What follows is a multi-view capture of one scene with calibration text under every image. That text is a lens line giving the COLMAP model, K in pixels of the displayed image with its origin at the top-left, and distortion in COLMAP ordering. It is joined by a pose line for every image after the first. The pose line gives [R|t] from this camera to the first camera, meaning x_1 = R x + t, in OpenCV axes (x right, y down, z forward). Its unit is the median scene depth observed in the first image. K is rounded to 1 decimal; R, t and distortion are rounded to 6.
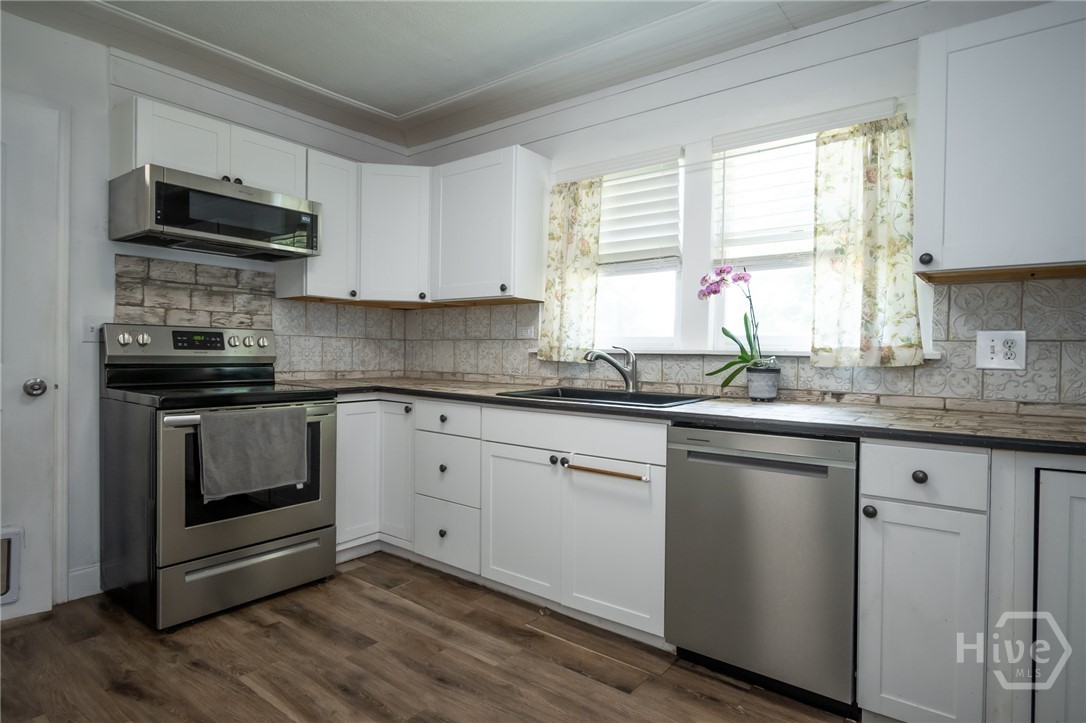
lens RADIAL K [[609.1, 0, 545.7], [0, 609.1, 361.6], [0, 0, 1]] dist [0.013152, -0.006689]
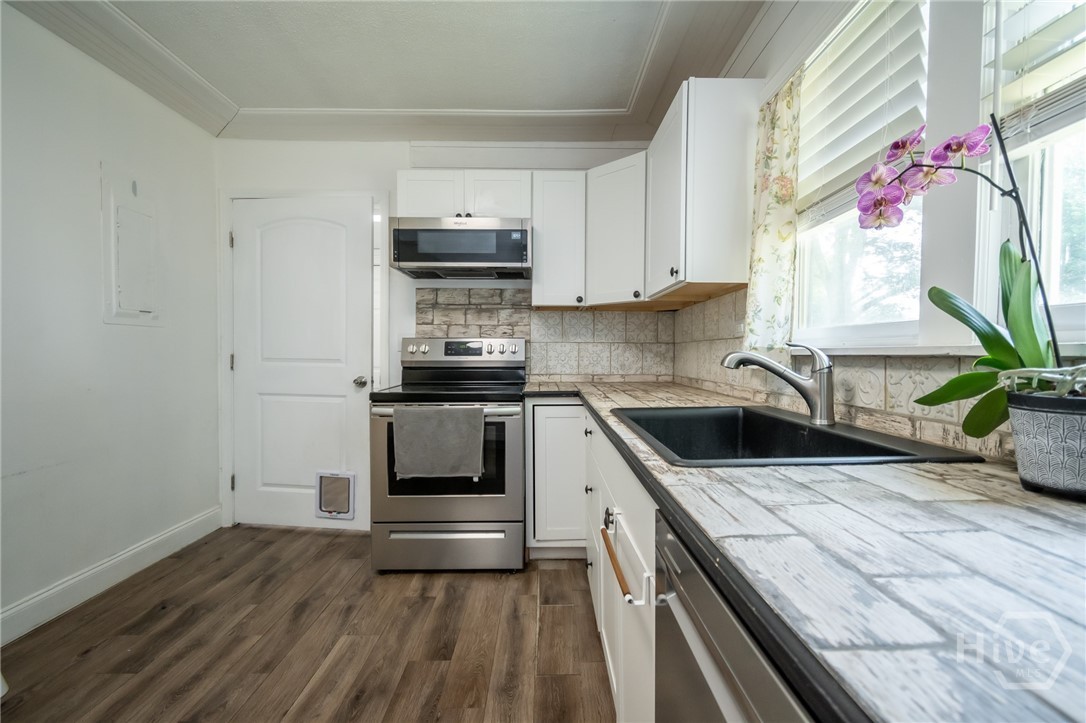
lens RADIAL K [[482.9, 0, 541.9], [0, 482.9, 364.3], [0, 0, 1]] dist [0.009820, -0.000359]
pose [[0.615162, 0.004040, -0.788391, 0.336084], [-0.003358, 0.999991, 0.002505, -0.005200], [0.788394, 0.001107, 0.615170, 0.529342]]
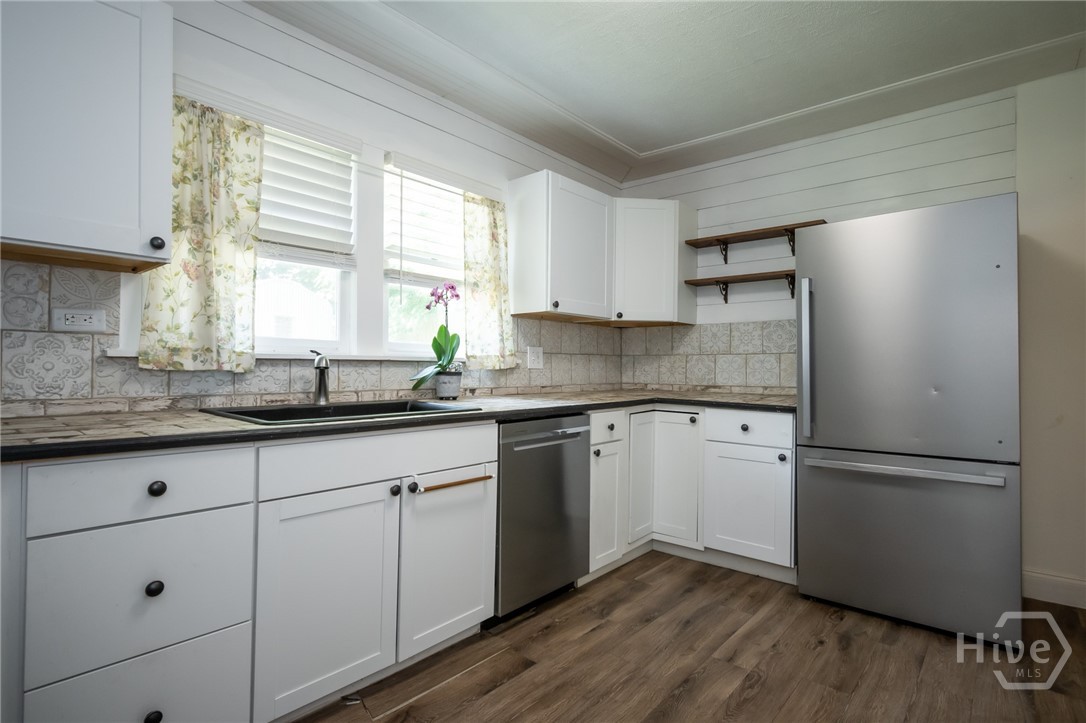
lens RADIAL K [[555.4, 0, 551.5], [0, 555.4, 359.8], [0, 0, 1]] dist [0.027374, -0.000878]
pose [[0.030656, -0.004259, 0.999521, -0.631577], [0.004485, 0.999981, 0.004124, -0.014386], [-0.999520, 0.004356, 0.030675, 0.663413]]
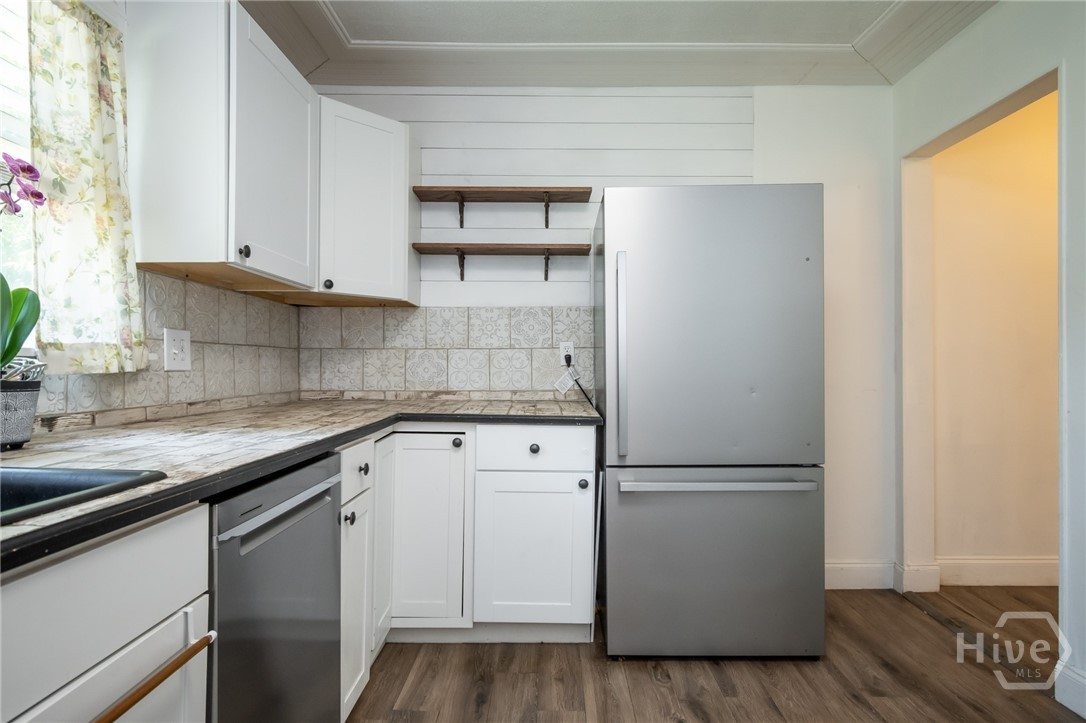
lens RADIAL K [[609.1, 0, 548.2], [0, 609.1, 364.0], [0, 0, 1]] dist [0.013152, -0.006689]
pose [[-0.613770, -0.016704, 0.789308, -0.260920], [-0.005238, 0.999840, 0.017087, -0.012412], [-0.789468, 0.006353, -0.613759, 0.827817]]
